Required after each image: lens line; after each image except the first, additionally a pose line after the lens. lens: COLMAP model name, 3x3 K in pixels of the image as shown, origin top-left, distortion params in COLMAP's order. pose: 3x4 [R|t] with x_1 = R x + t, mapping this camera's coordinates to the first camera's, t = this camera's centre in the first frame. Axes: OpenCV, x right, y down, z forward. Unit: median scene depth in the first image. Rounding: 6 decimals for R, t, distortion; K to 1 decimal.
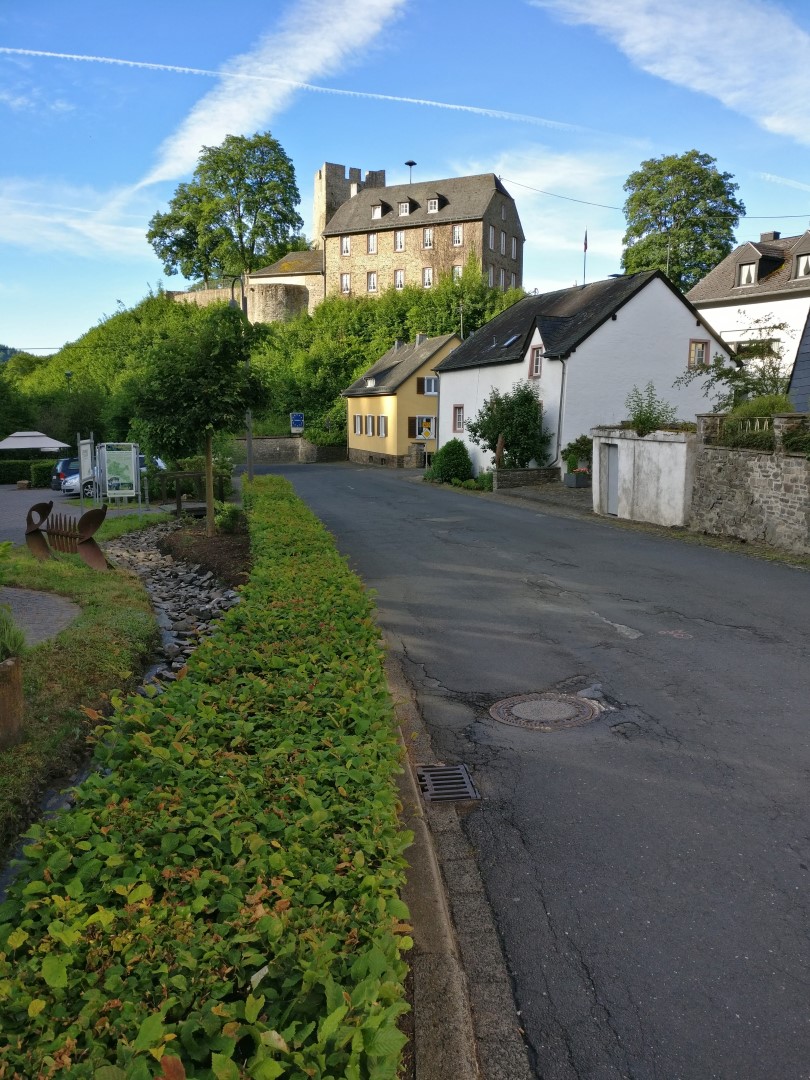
lens RADIAL K [[841.4, 0, 405.0], [0, 841.4, 540.0], [0, 0, 1]] dist [0.026175, 0.004898]
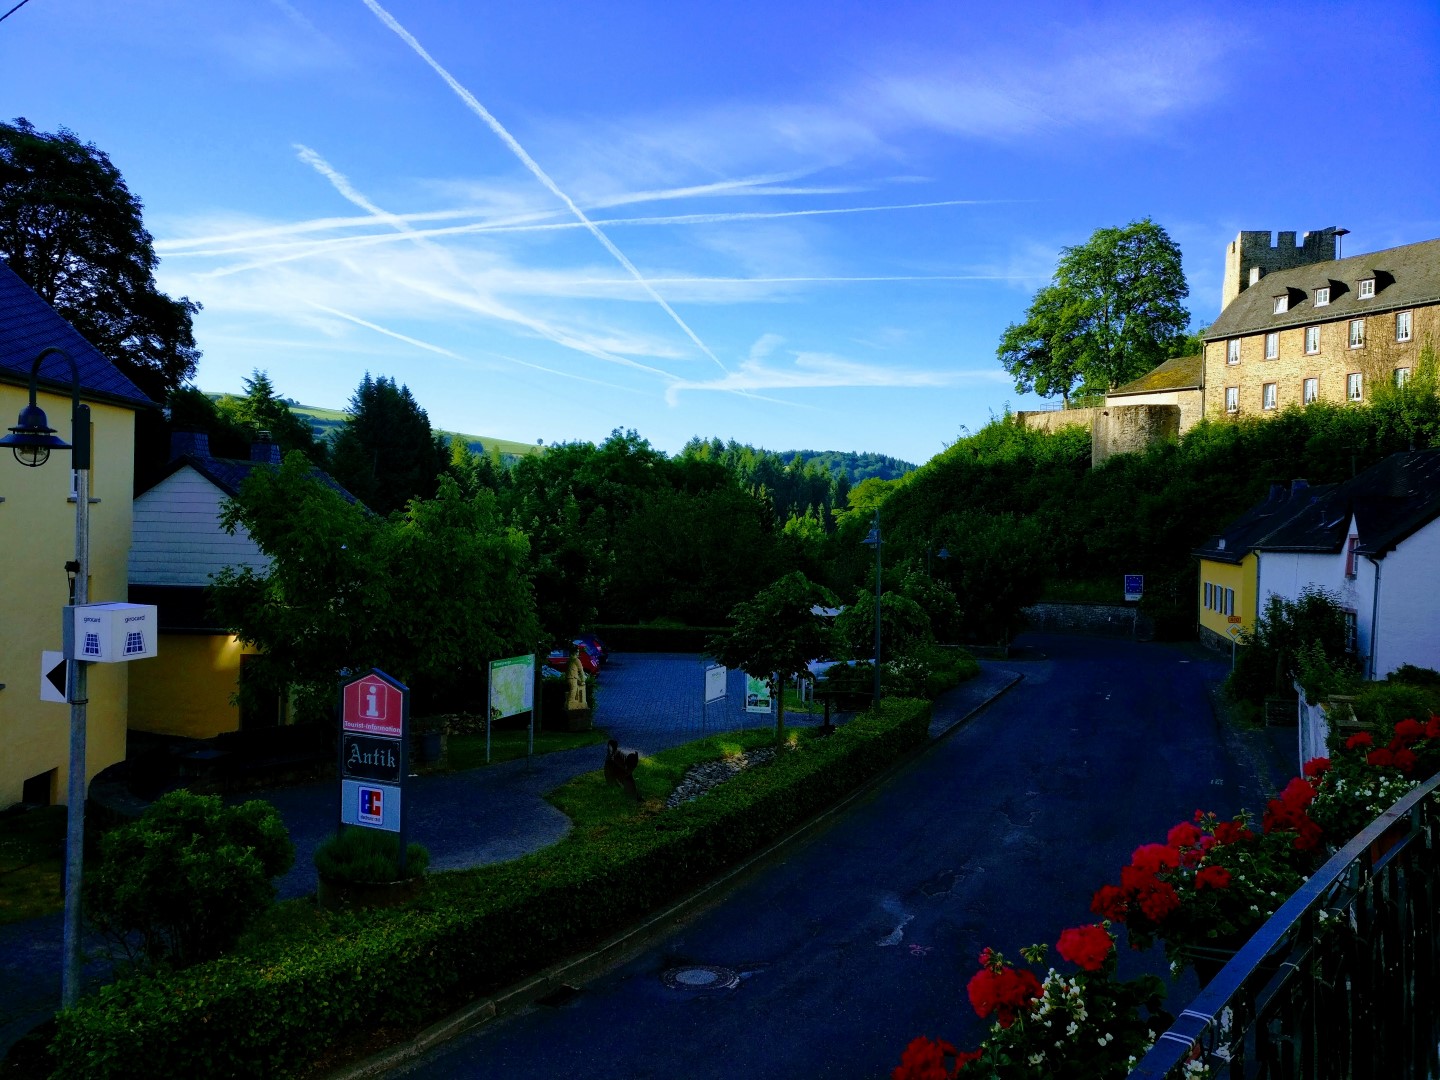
lens RADIAL K [[1120.9, 0, 698.9], [0, 1120.9, 530.8], [0, 0, 1]] dist [-0.040430, 0.125252]
pose [[0.817778, 0.007273, -0.575488, 0.118536], [-0.089132, 0.989457, -0.114153, -0.032062], [0.568590, 0.144647, 0.809804, -0.064979]]
